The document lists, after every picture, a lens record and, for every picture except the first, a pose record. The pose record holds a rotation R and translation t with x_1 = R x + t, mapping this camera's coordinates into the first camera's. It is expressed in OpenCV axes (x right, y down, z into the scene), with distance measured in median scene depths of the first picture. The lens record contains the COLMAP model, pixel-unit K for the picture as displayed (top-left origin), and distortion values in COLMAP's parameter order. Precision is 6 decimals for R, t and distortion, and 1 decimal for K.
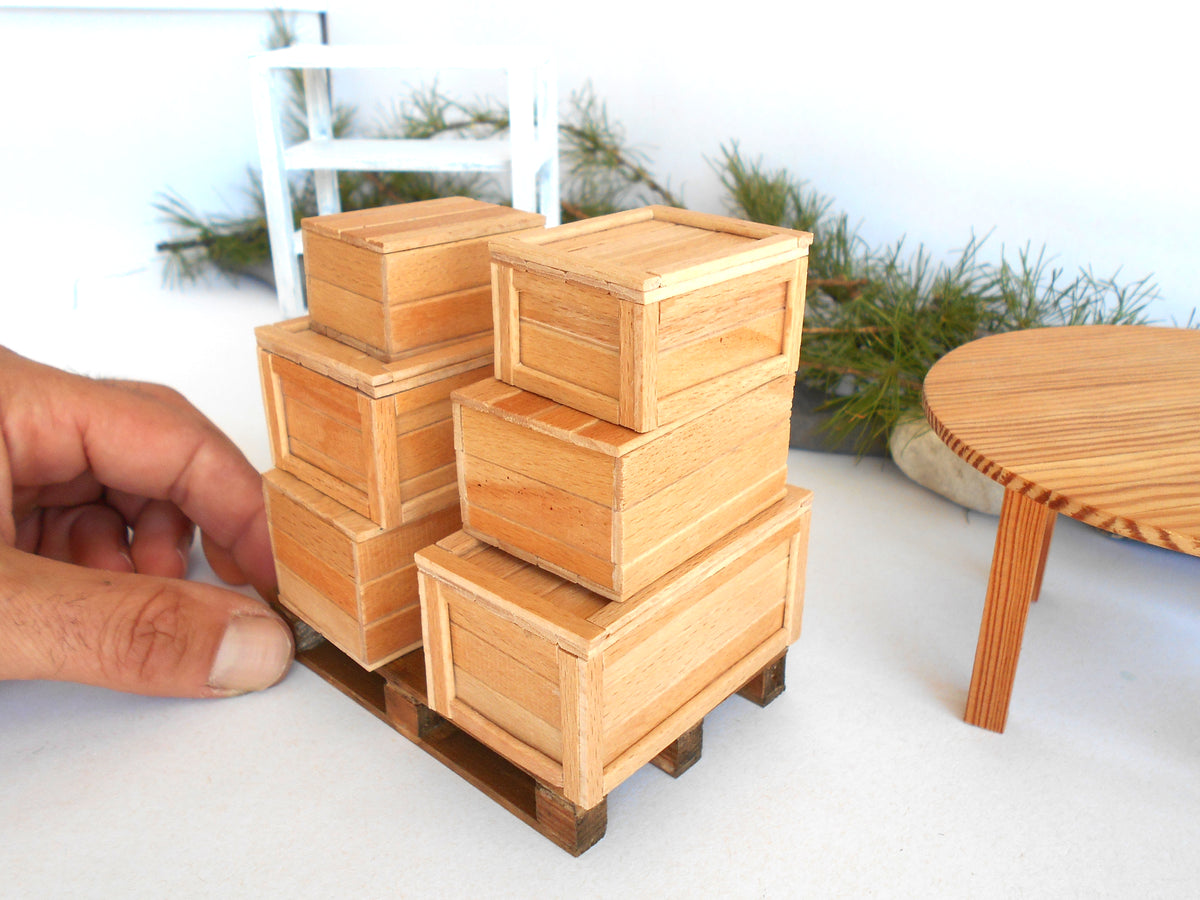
lens RADIAL K [[1042.8, 0, 591.2], [0, 1042.8, 456.8], [0, 0, 1]] dist [-0.016579, 0.013867]
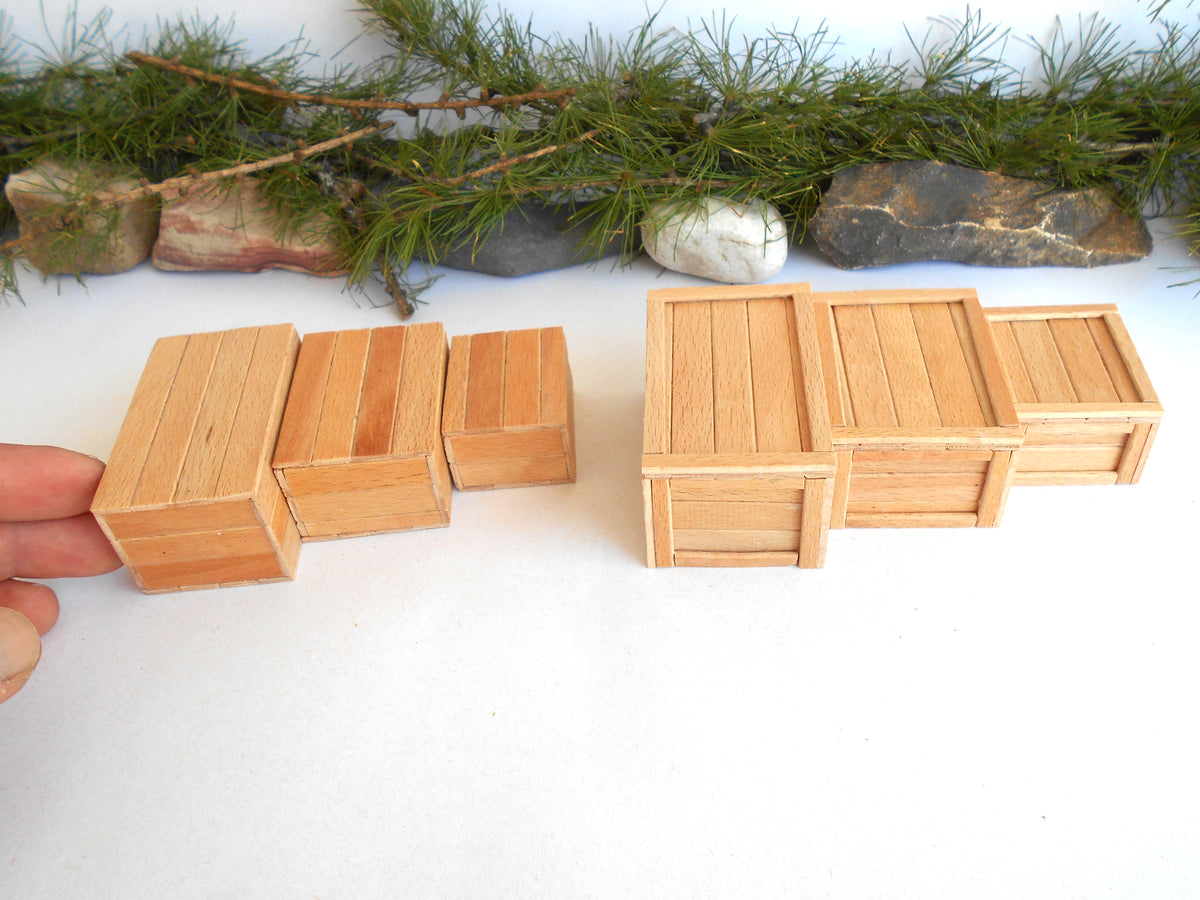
lens RADIAL K [[1042.8, 0, 602.2], [0, 1042.8, 446.3], [0, 0, 1]] dist [-0.016579, 0.013867]
pose [[0.839718, -0.412072, 0.353652, -0.188943], [0.289693, 0.890793, 0.350093, -0.197292], [-0.459294, -0.191529, 0.867390, 0.075787]]
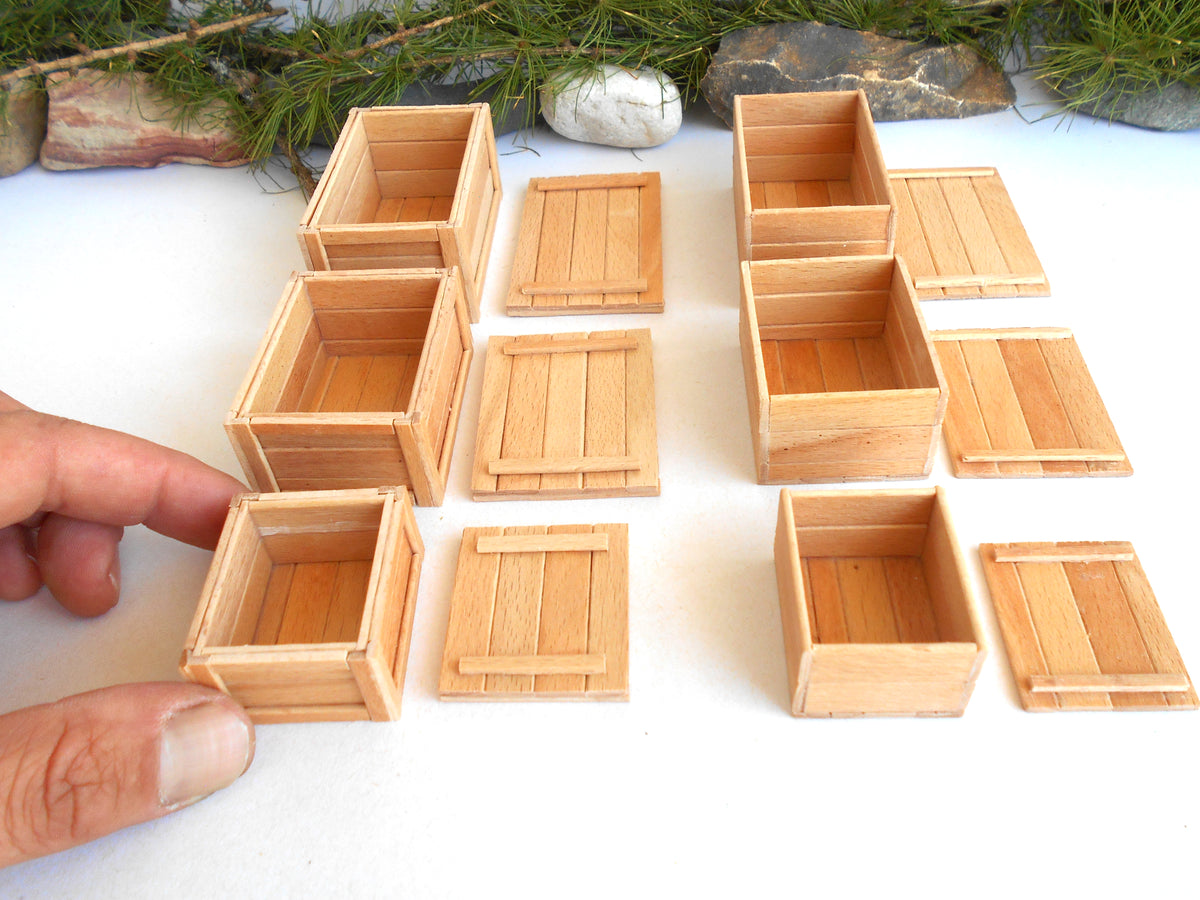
lens RADIAL K [[1042.8, 0, 601.0], [0, 1042.8, 454.9], [0, 0, 1]] dist [-0.016579, 0.013867]
pose [[0.768957, -0.472449, 0.430694, -0.278119], [0.312724, 0.865568, 0.391147, -0.102993], [-0.557592, -0.166087, 0.813330, 0.040059]]
